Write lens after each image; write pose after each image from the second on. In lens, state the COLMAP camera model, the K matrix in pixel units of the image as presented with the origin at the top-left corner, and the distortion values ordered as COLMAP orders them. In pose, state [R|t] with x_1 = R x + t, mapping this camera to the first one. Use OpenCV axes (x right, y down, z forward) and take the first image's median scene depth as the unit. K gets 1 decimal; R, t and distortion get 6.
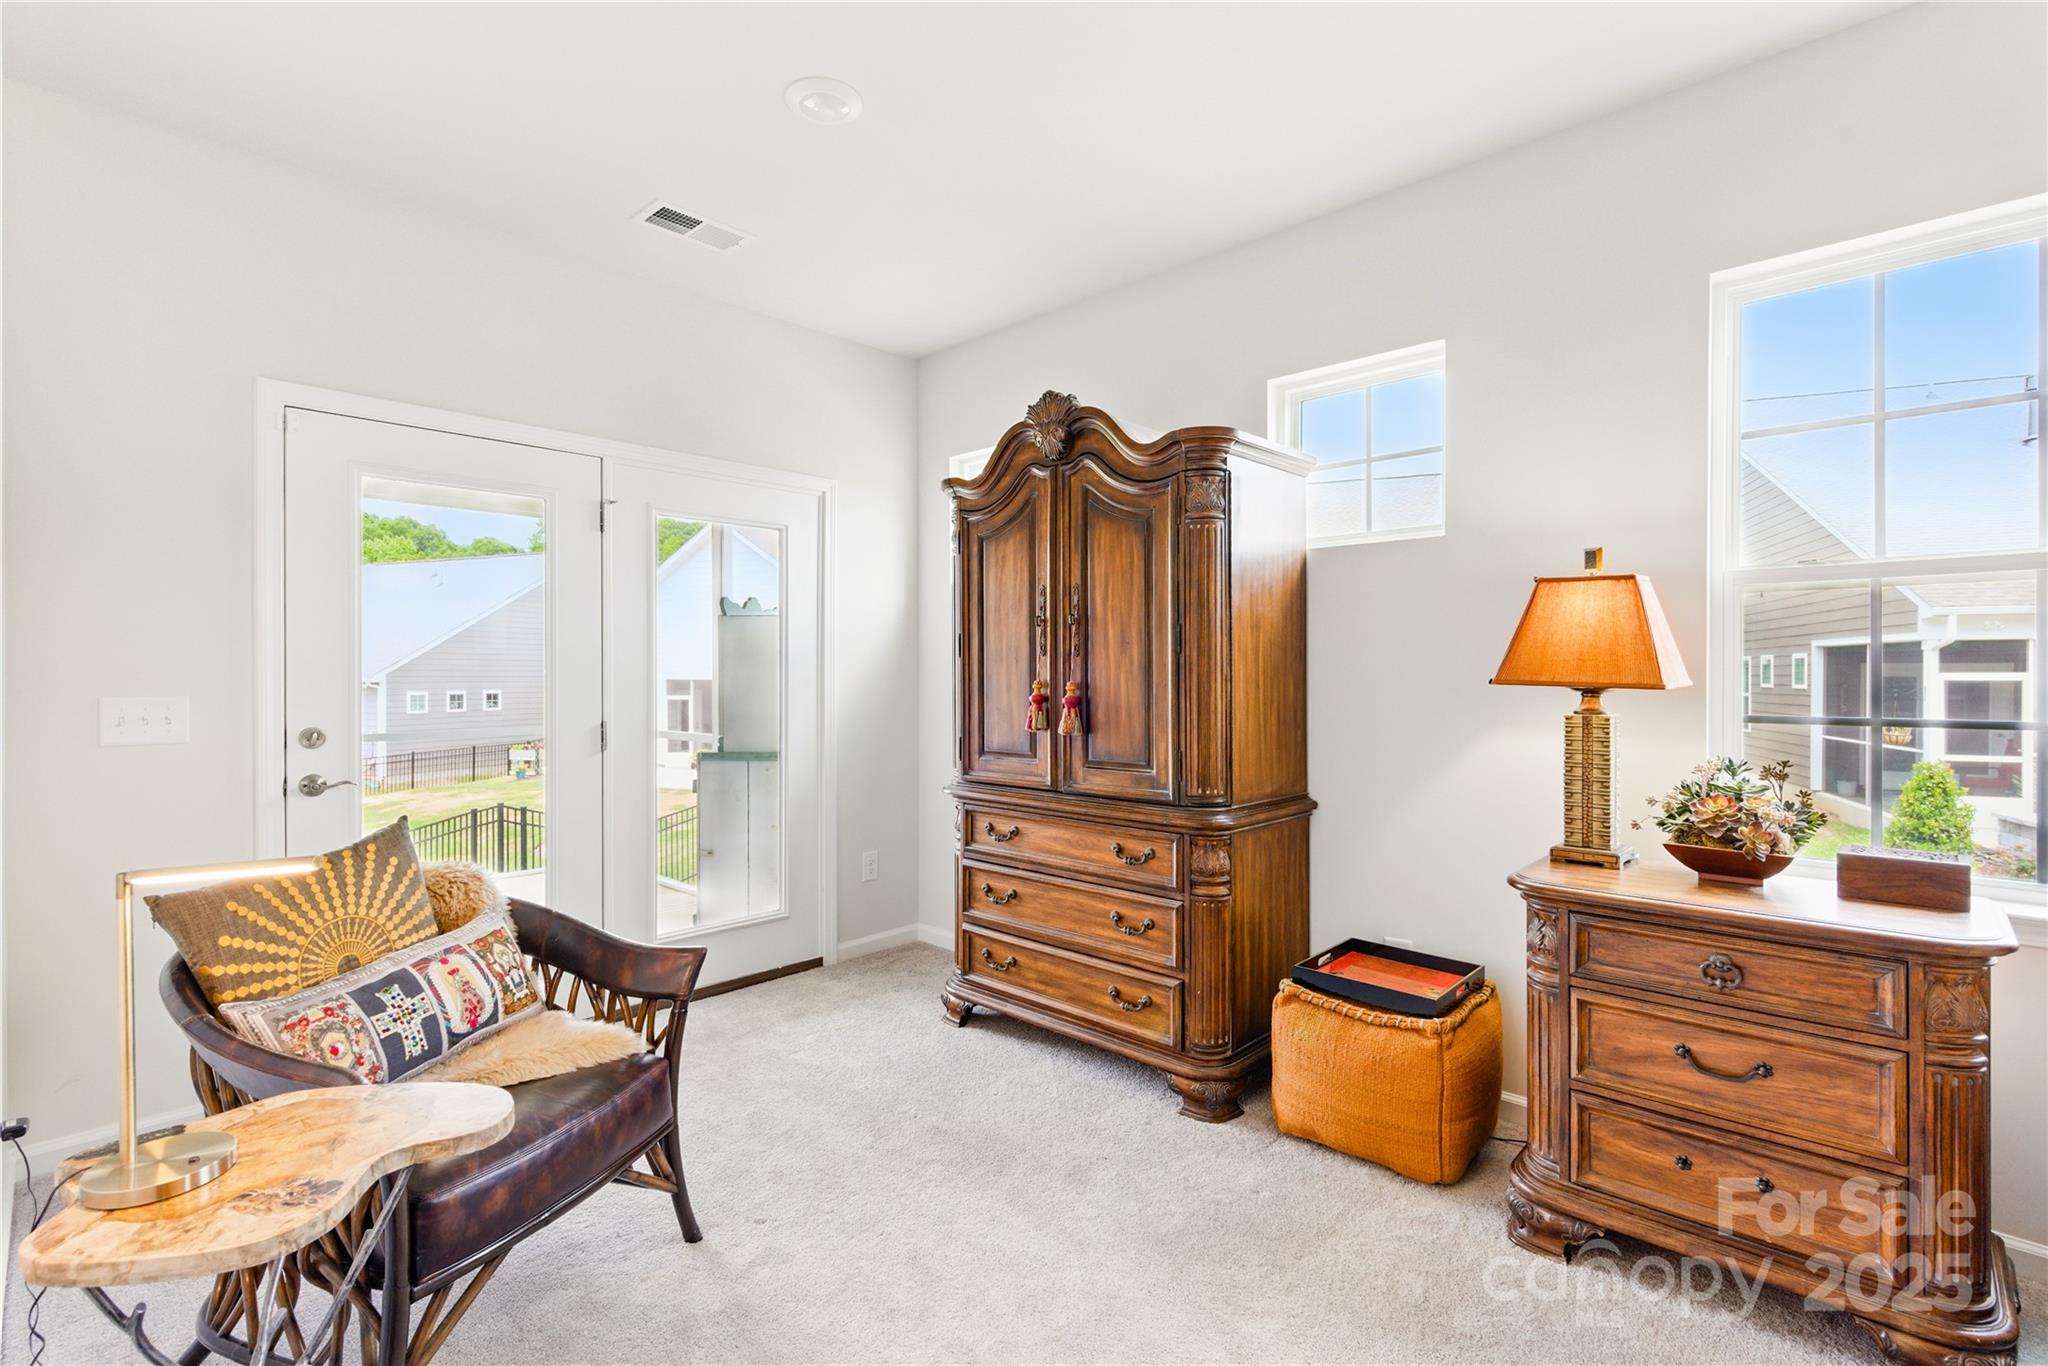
lens RADIAL K [[932.6, 0, 1031.9], [0, 932.6, 678.8], [0, 0, 1]] dist [-0.000429, -0.000838]
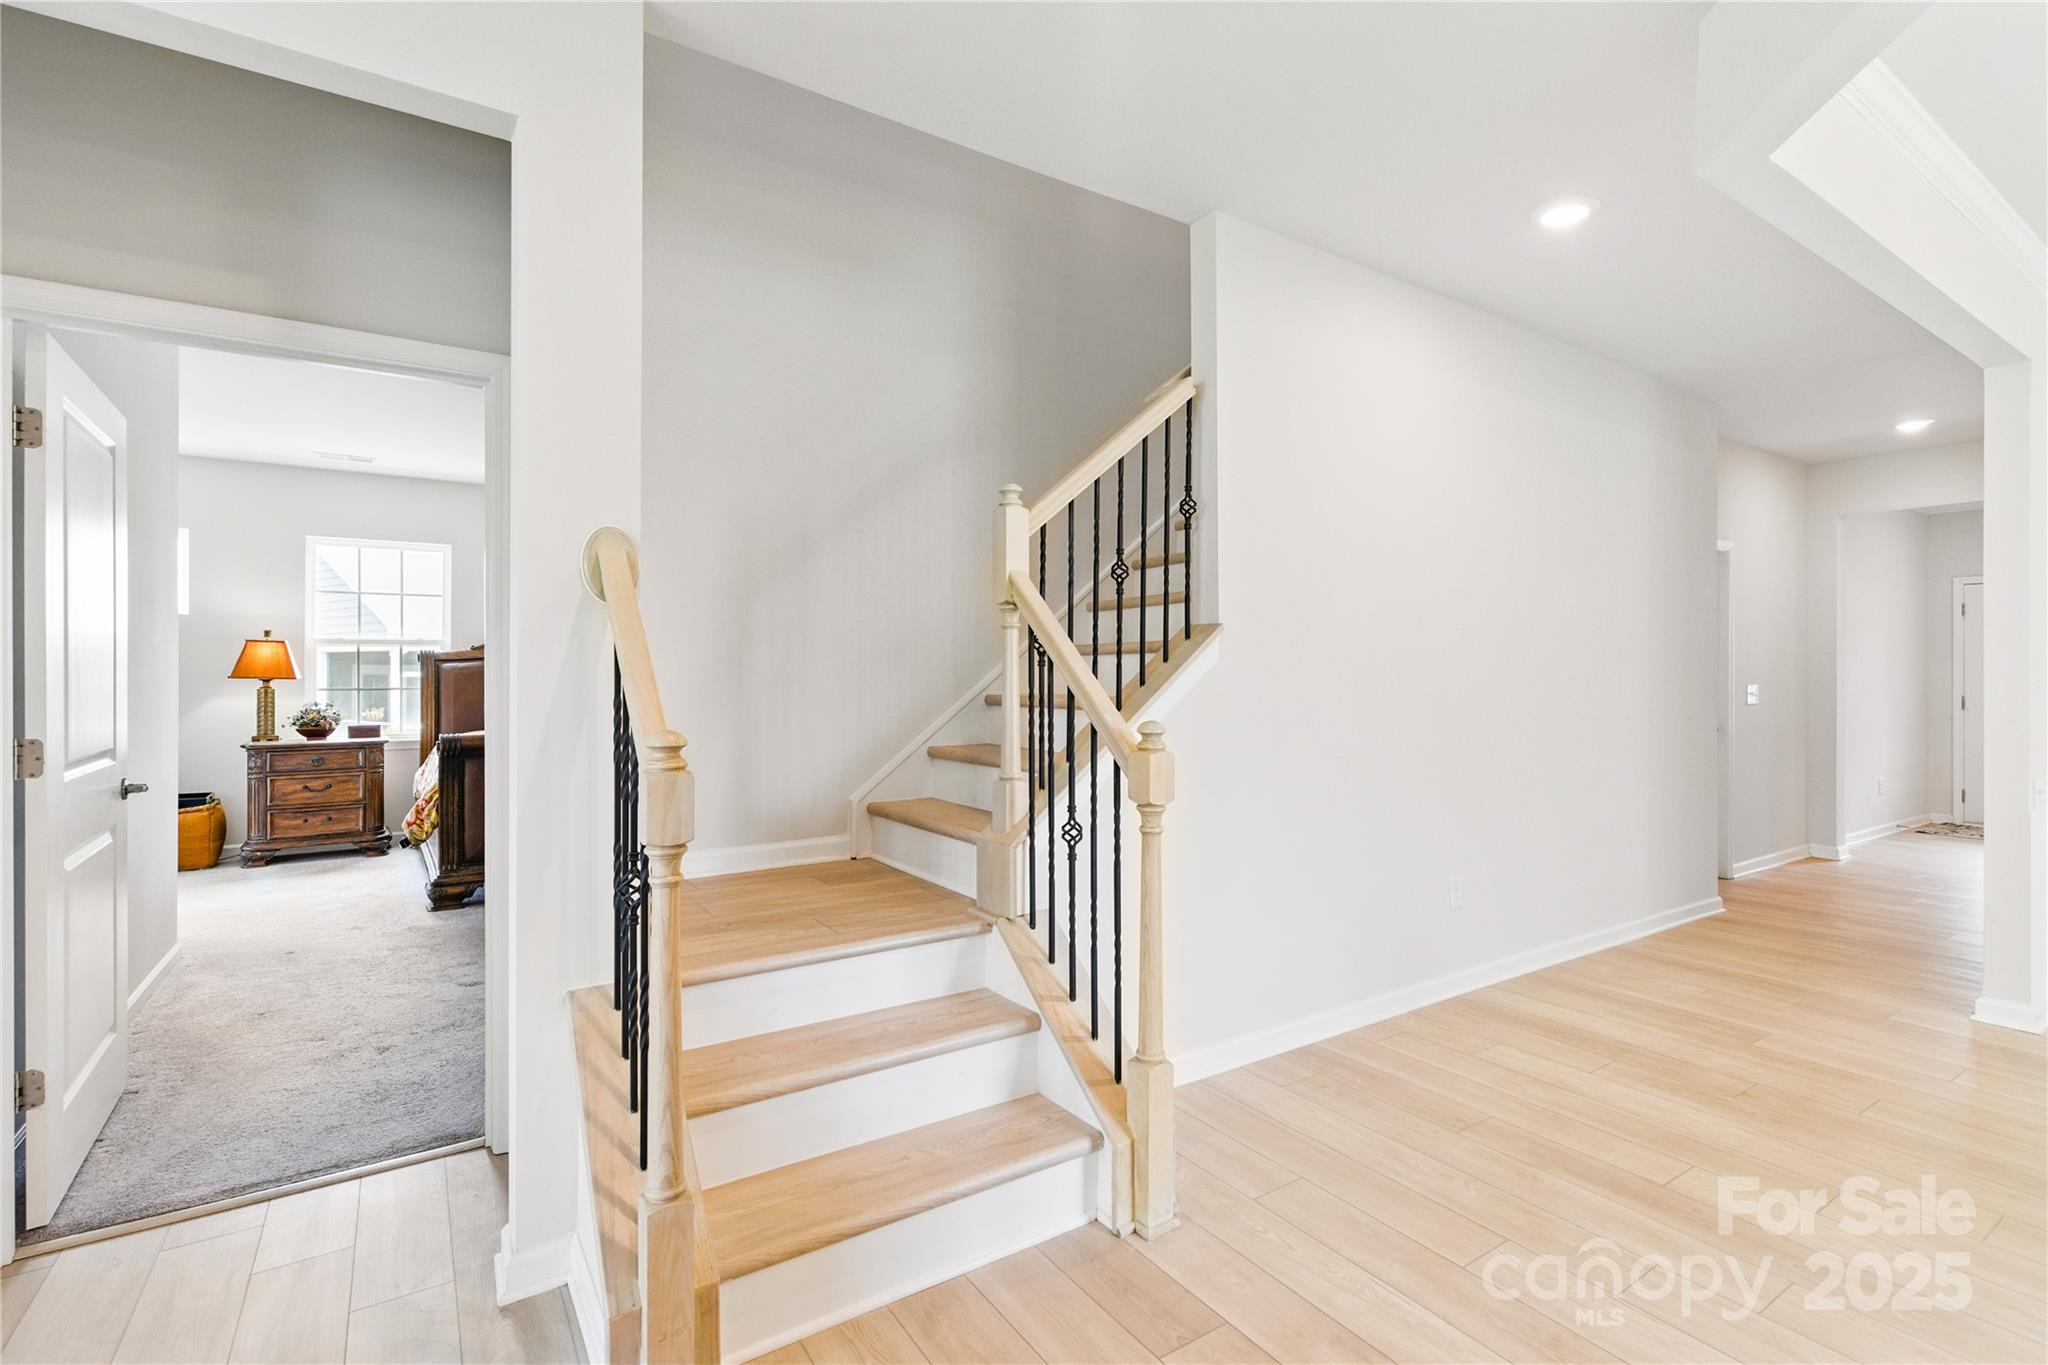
lens RADIAL K [[932.6, 0, 1031.9], [0, 932.6, 678.3], [0, 0, 1]] dist [-0.000429, -0.000838]
pose [[0.214554, -0.003692, 0.976705, -1.841311], [0.001113, 0.999993, 0.003536, 0.000471], [-0.976711, 0.000328, 0.214557, -2.078605]]
